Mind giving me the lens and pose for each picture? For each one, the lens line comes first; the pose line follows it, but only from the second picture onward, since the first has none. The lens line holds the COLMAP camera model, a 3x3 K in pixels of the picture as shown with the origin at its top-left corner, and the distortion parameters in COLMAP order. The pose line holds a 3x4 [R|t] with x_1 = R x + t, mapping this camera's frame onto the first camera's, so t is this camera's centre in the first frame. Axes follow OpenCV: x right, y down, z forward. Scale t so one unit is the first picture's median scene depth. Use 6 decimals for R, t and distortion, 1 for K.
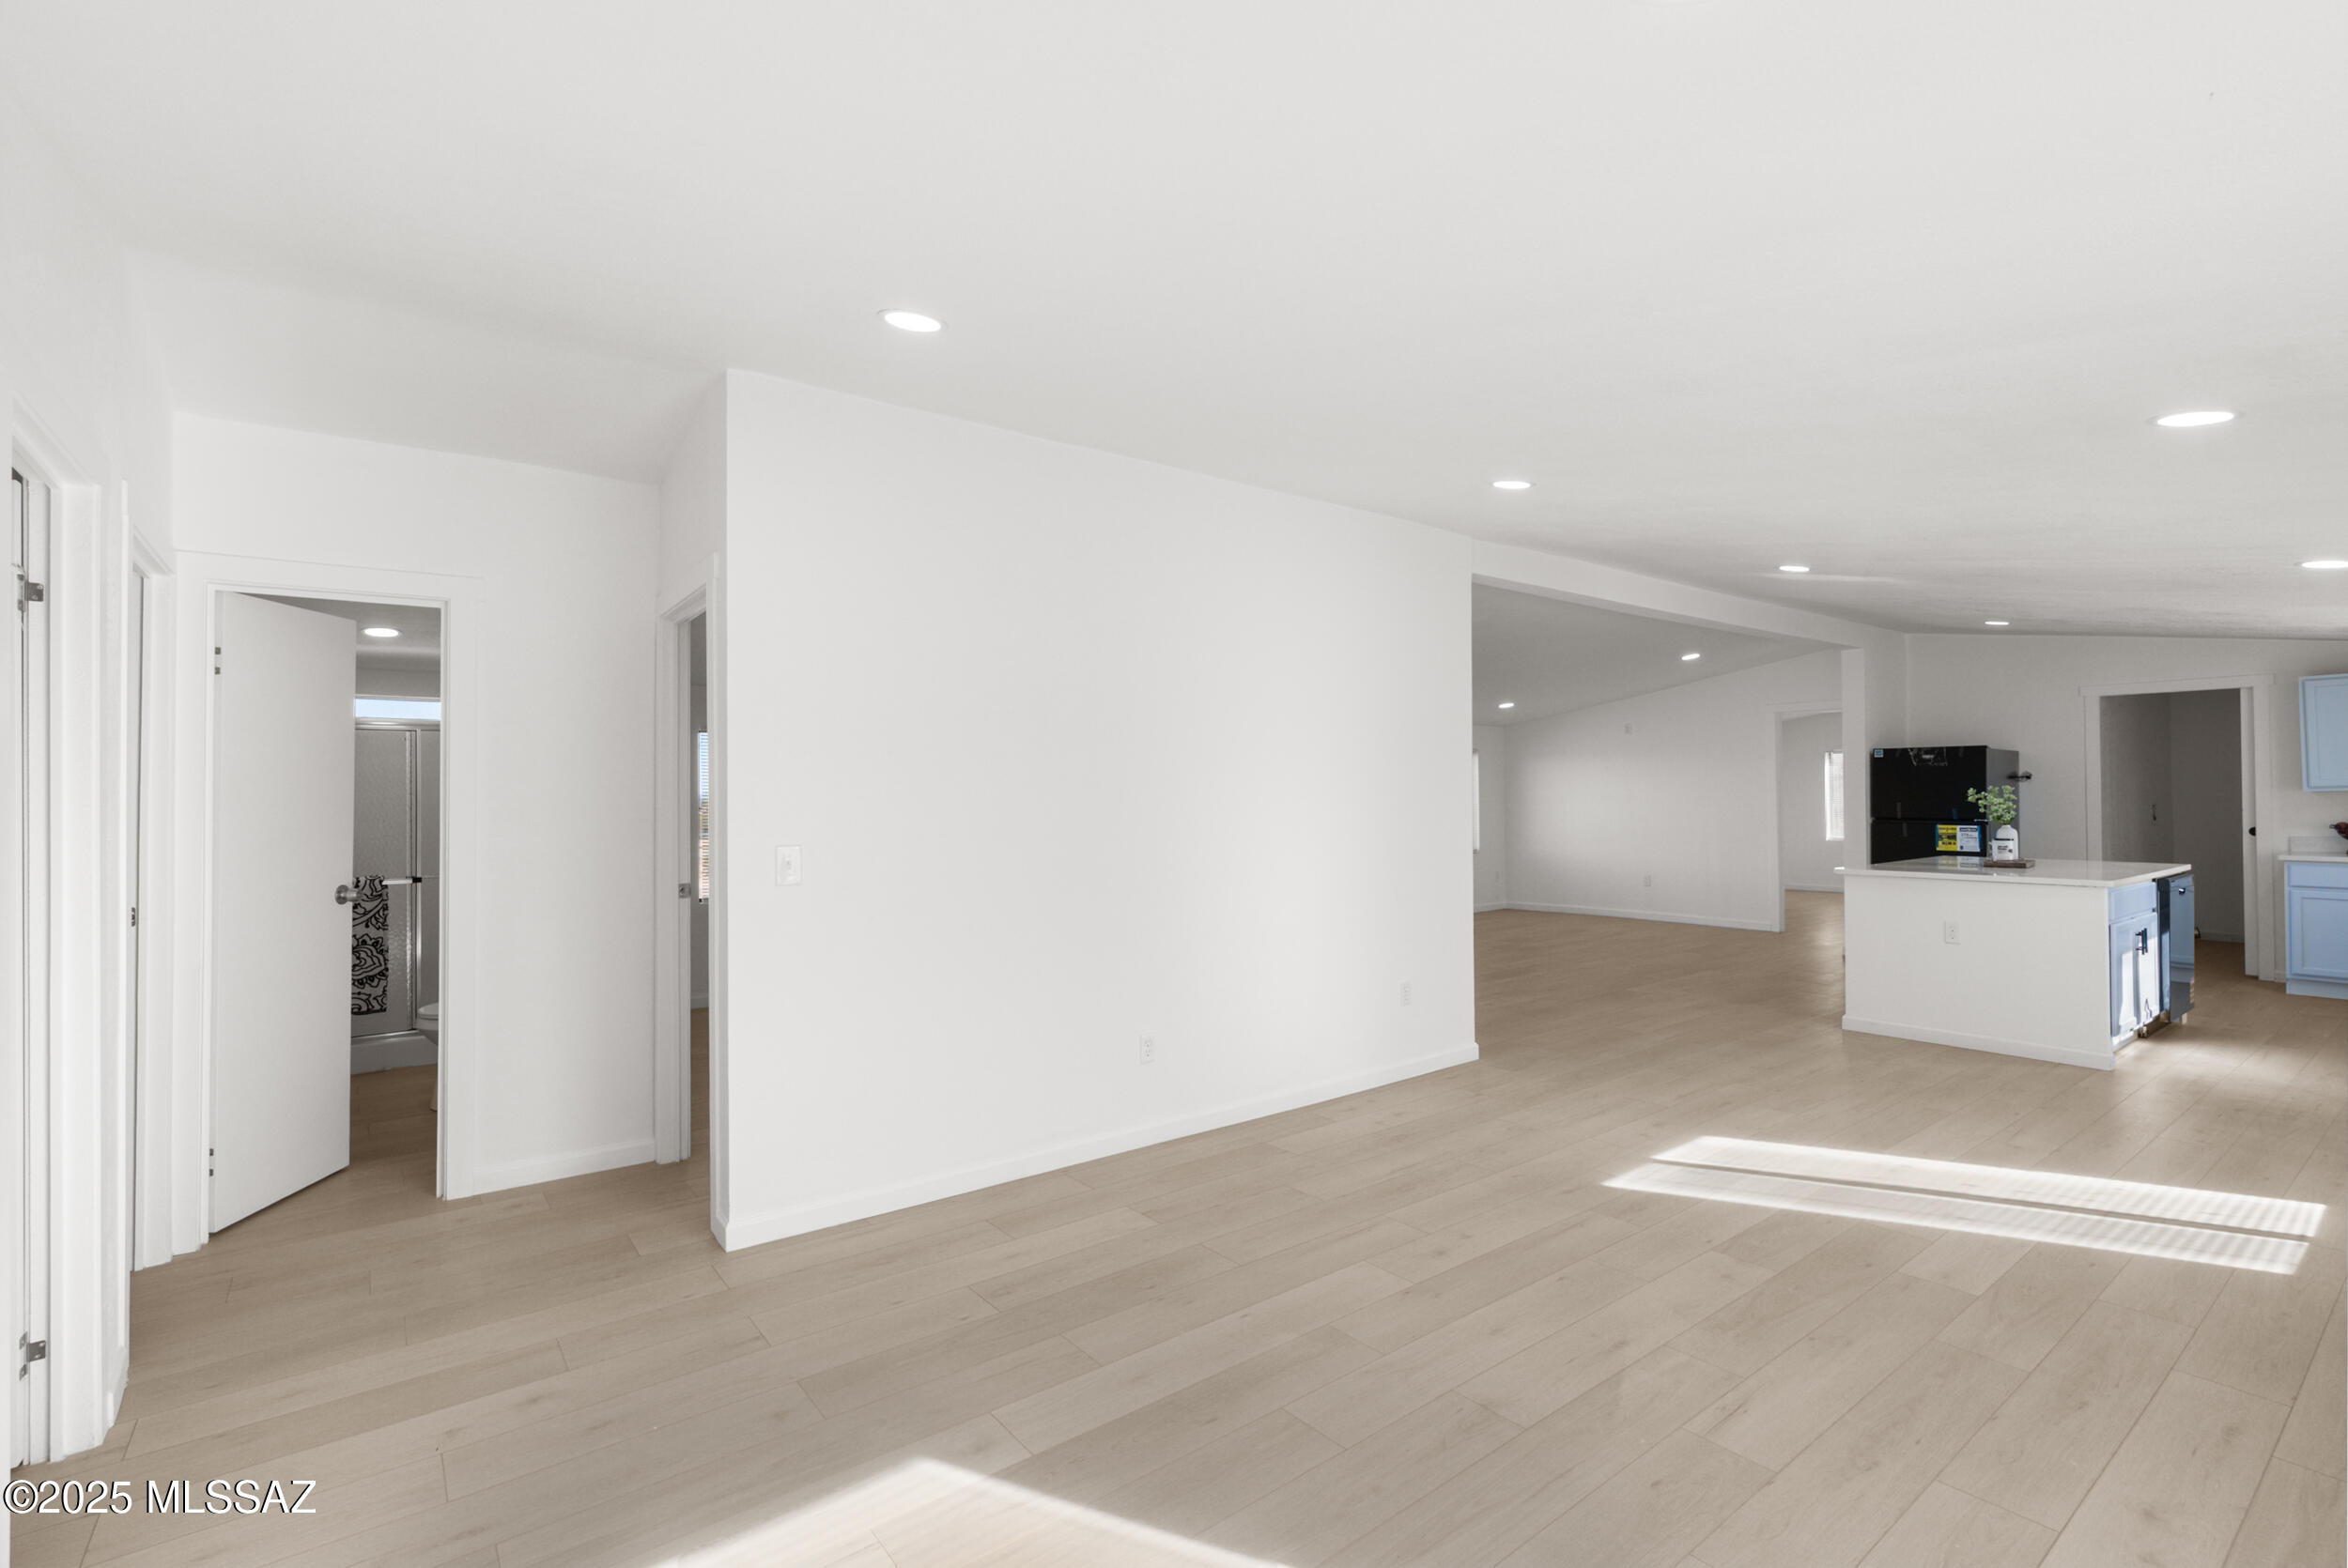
lens RADIAL K [[1066.5, 0, 1174.0], [0, 1066.5, 784.0], [0, 0, 1]] dist [-0.000749, 0.000608]
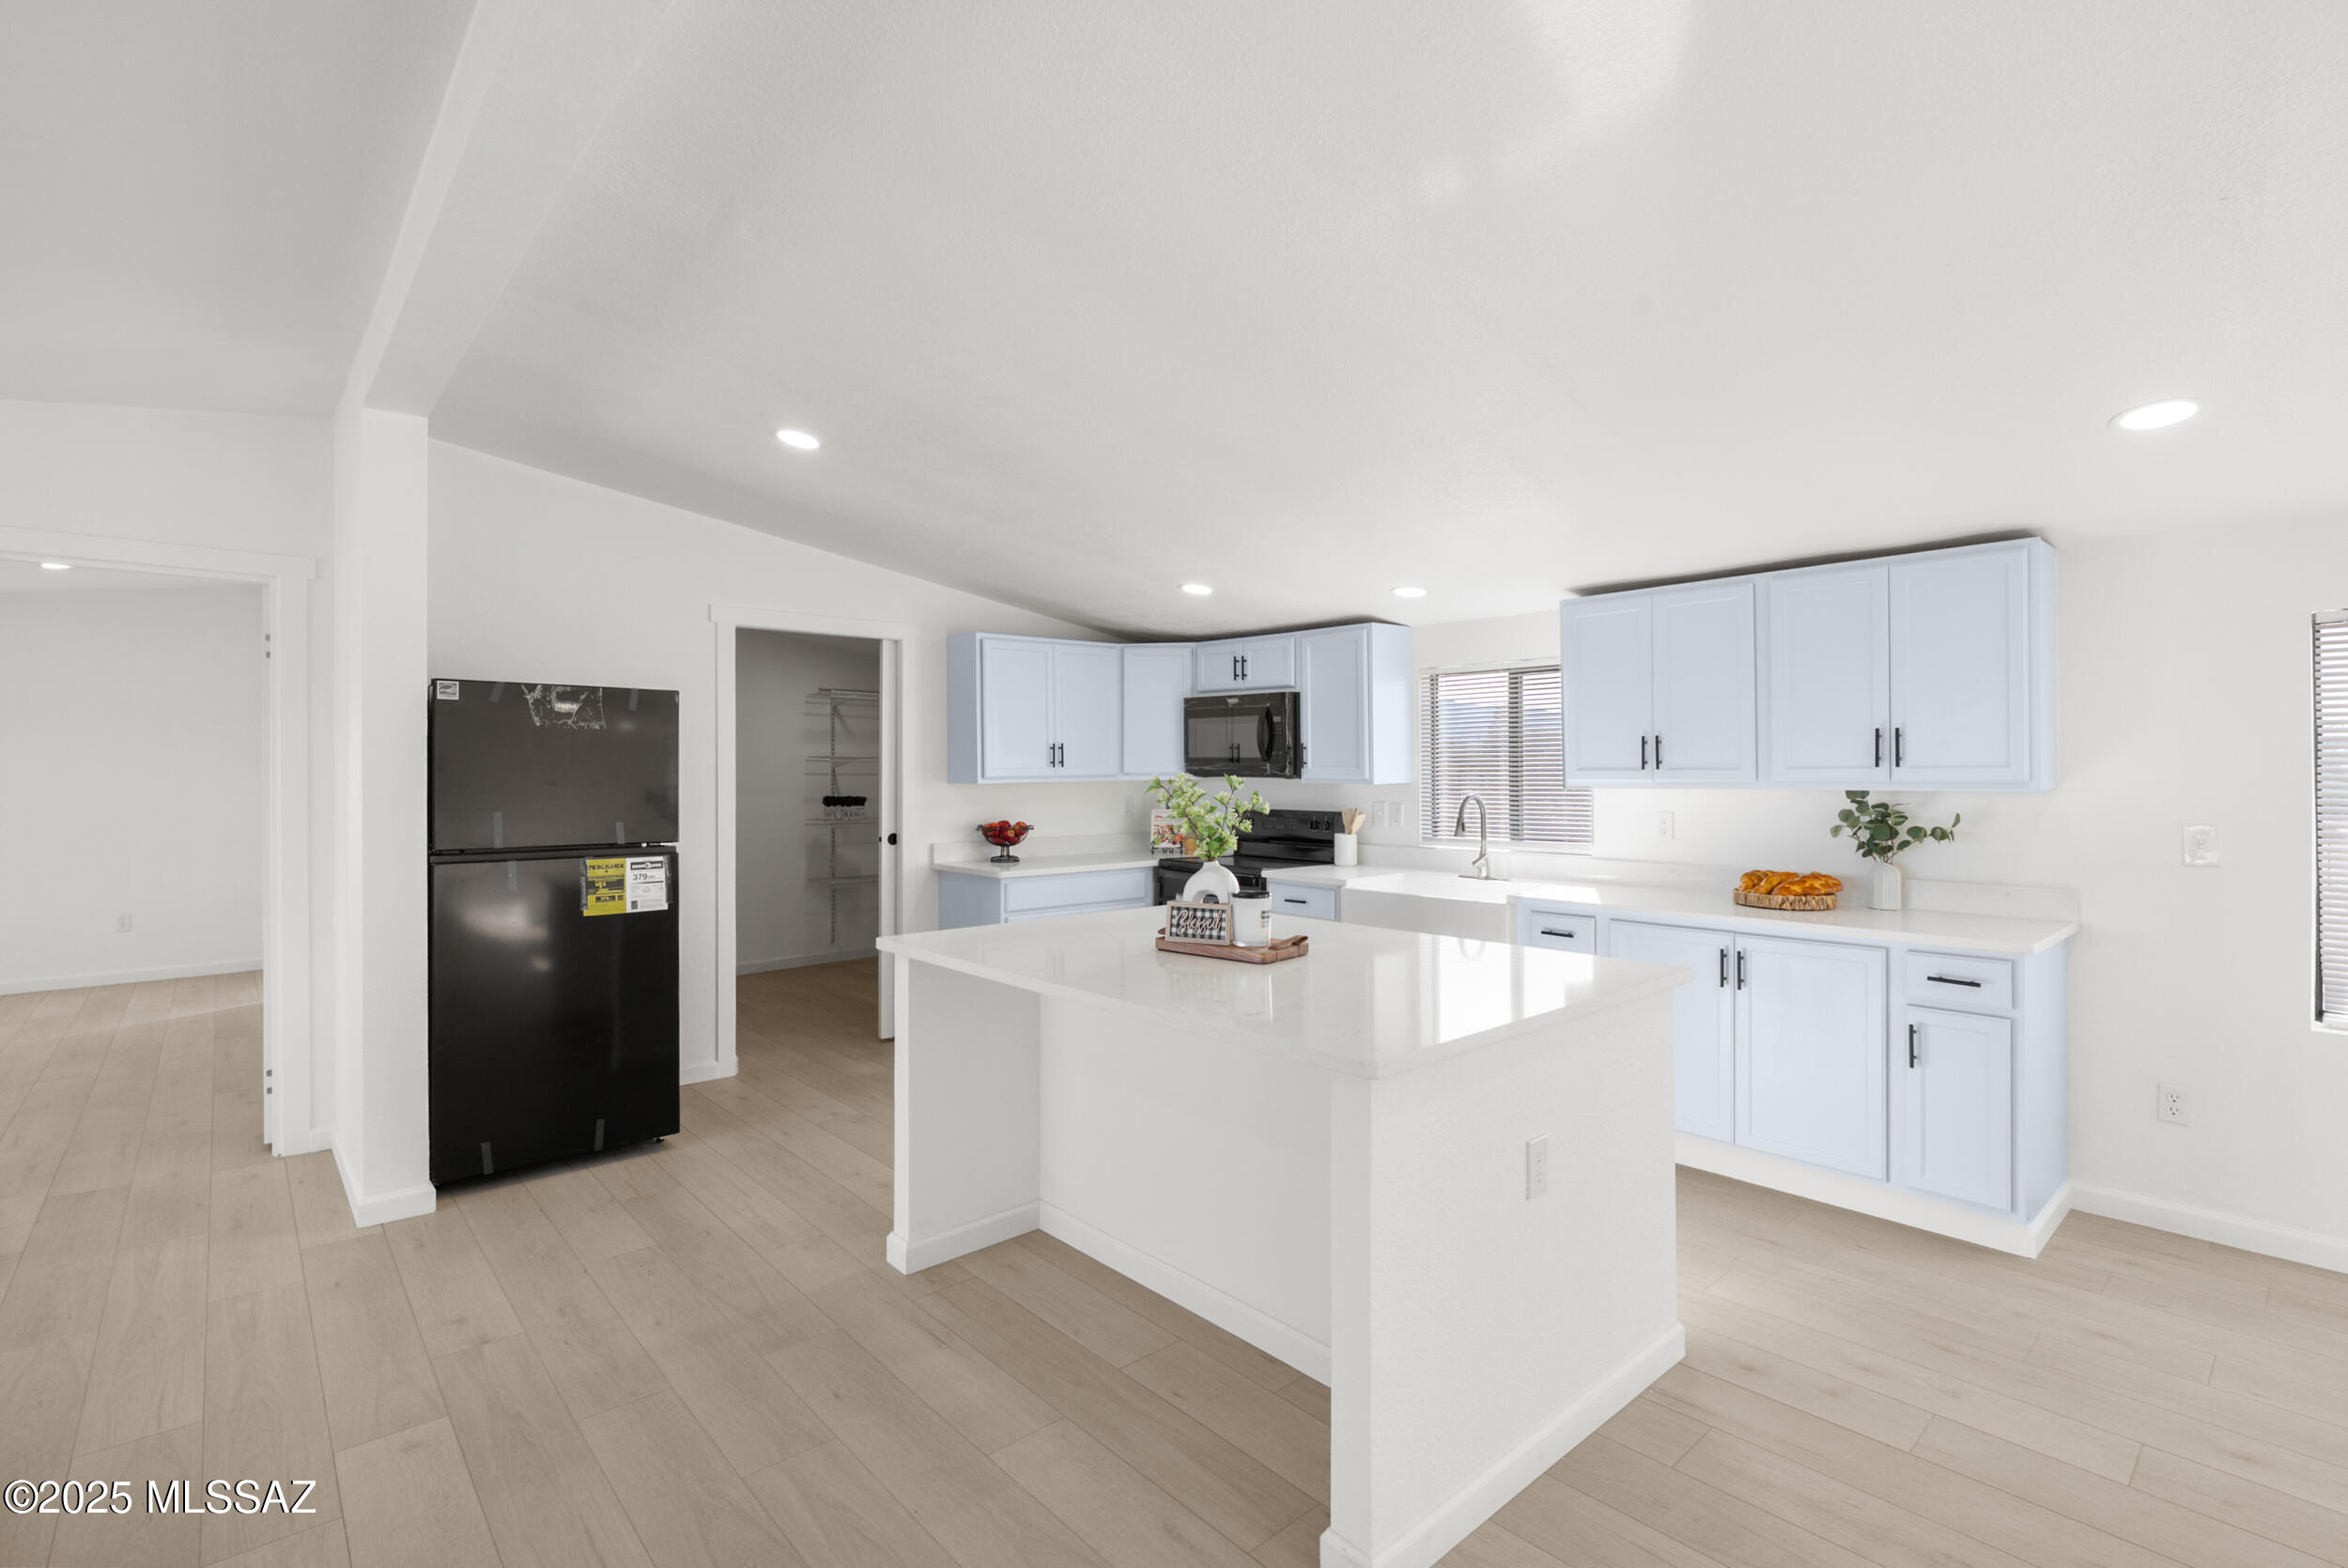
lens RADIAL K [[1066.5, 0, 1174.0], [0, 1066.5, 784.0], [0, 0, 1]] dist [-0.000749, 0.000608]
pose [[-0.070185, -0.002256, 0.997531, 0.256617], [-0.006741, 0.999976, 0.001787, 0.004115], [-0.997511, -0.006599, -0.070198, 0.803668]]
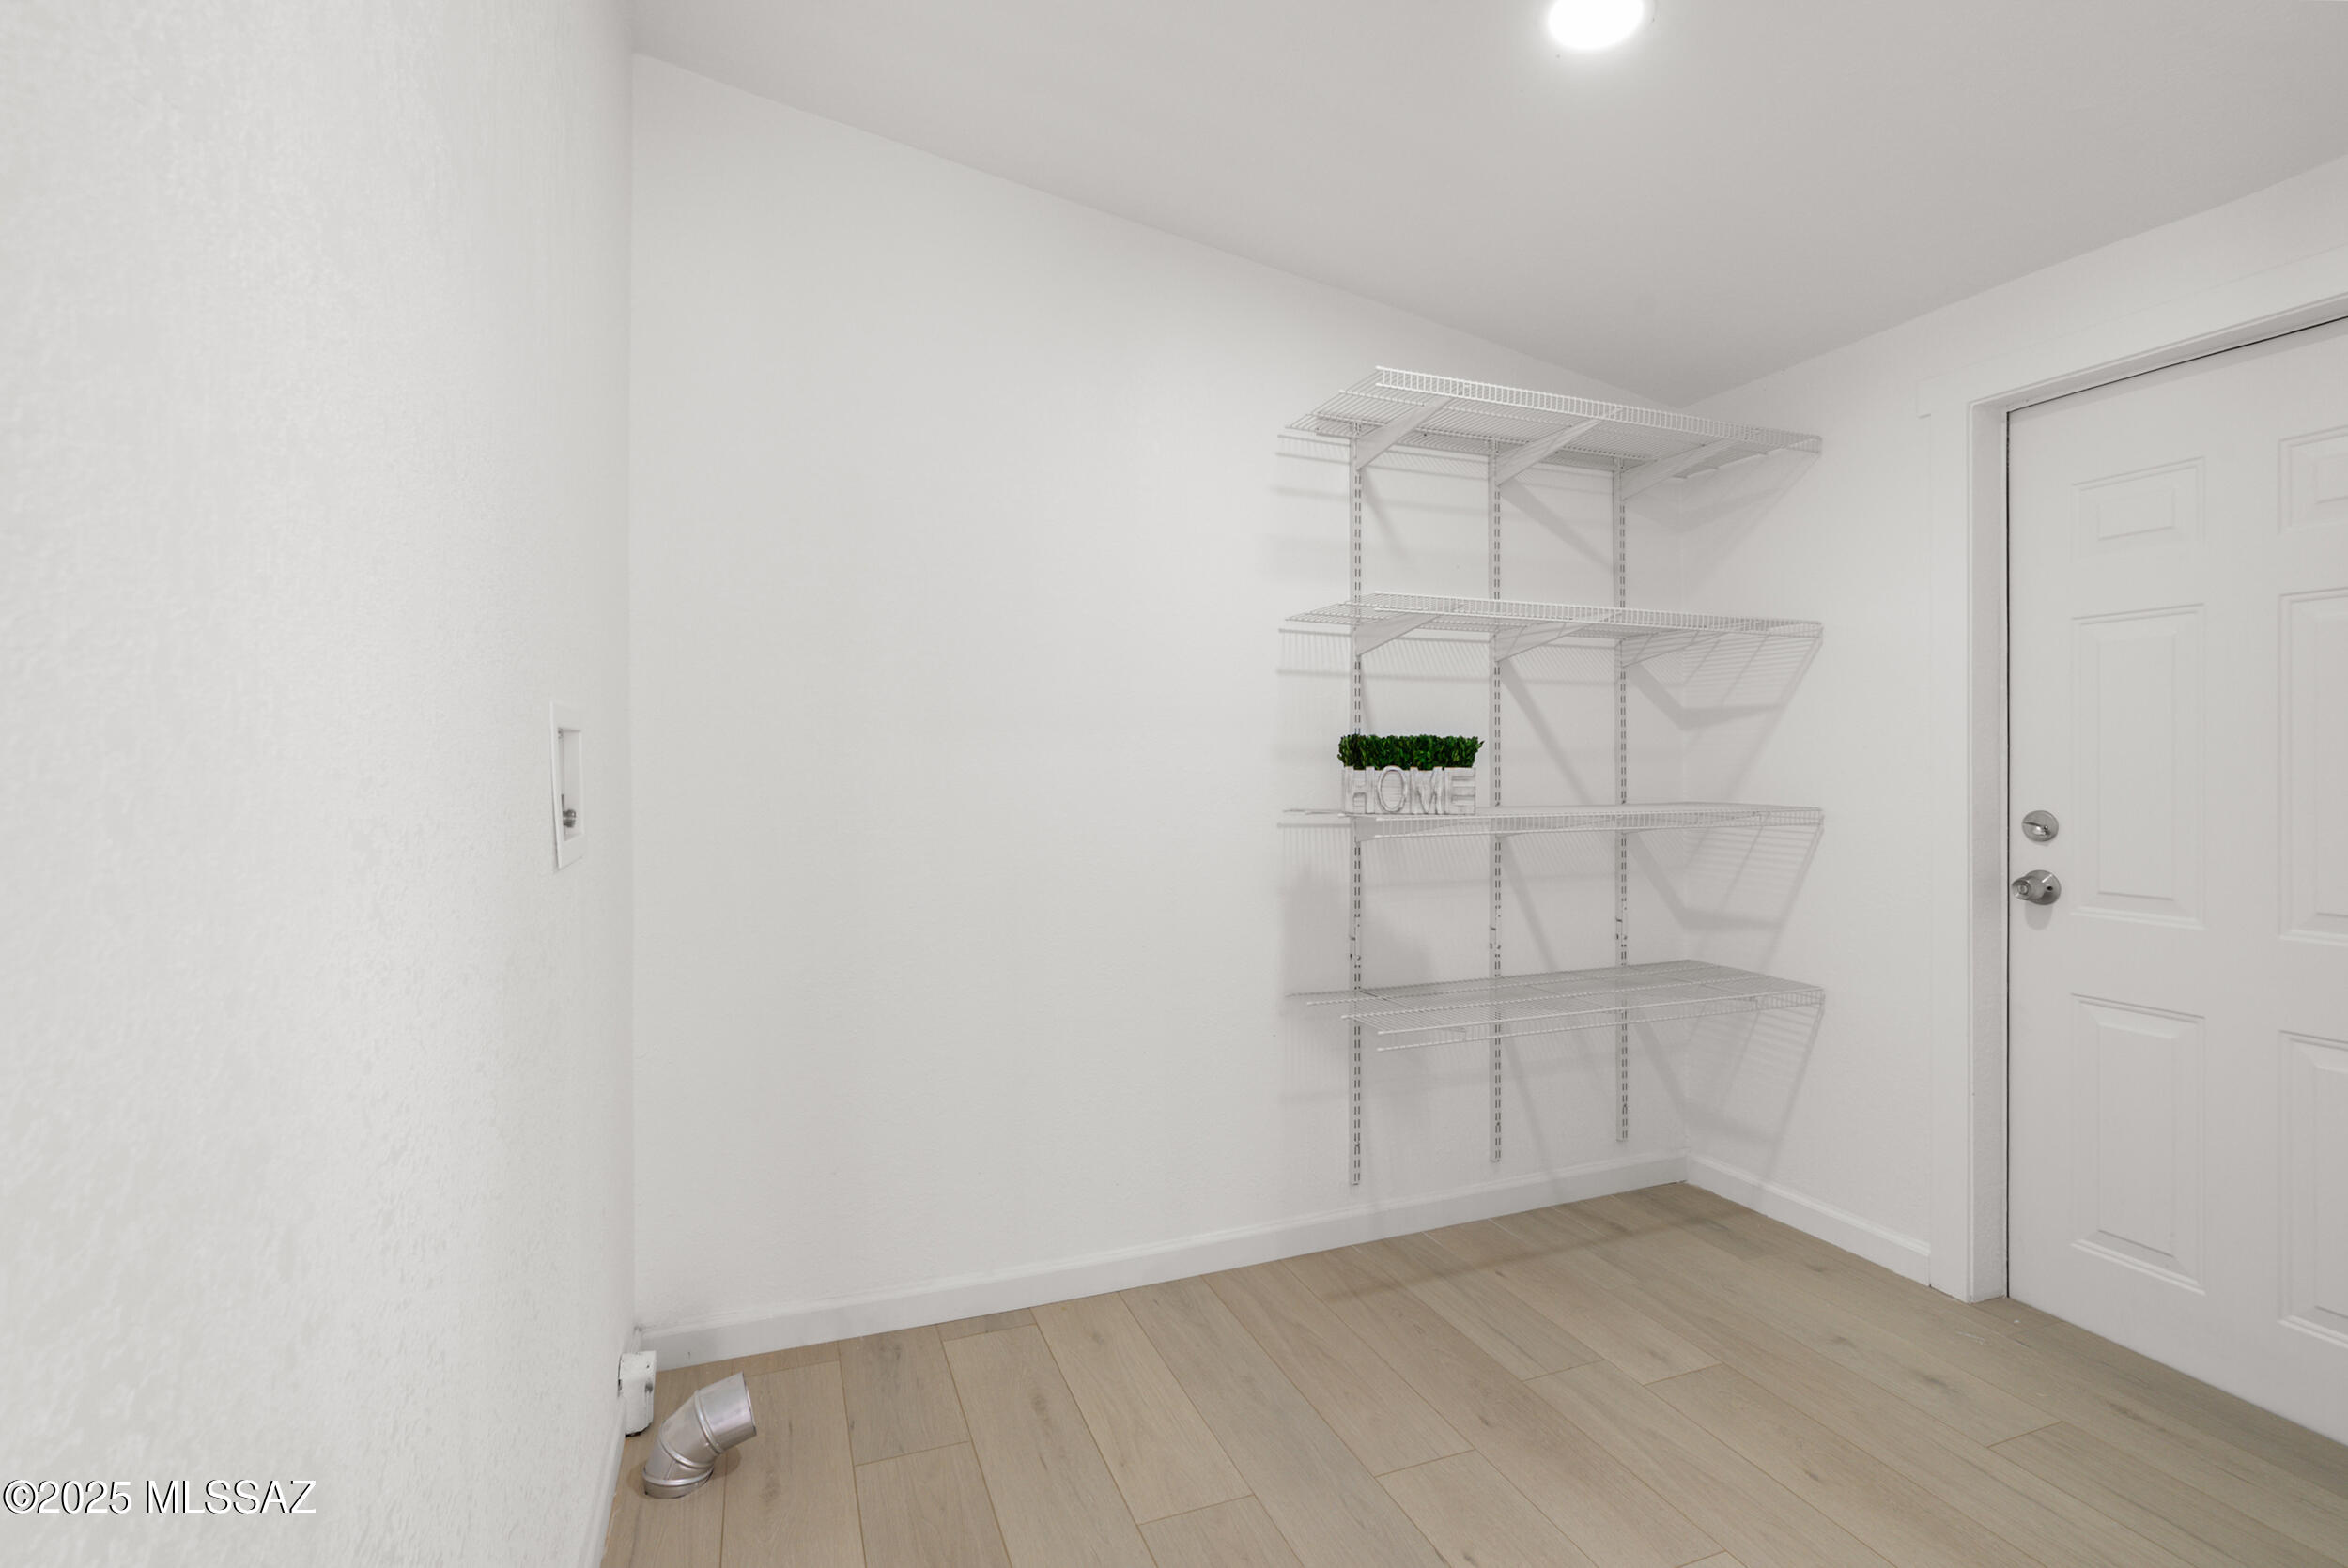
lens RADIAL K [[1066.5, 0, 1174.0], [0, 1066.5, 784.0], [0, 0, 1]] dist [-0.000749, 0.000608]
pose [[0.279554, -0.008425, 0.960093, 0.700878], [-0.005631, 0.999930, 0.010414, 0.020607], [-0.960114, -0.008318, 0.279487, 0.939838]]
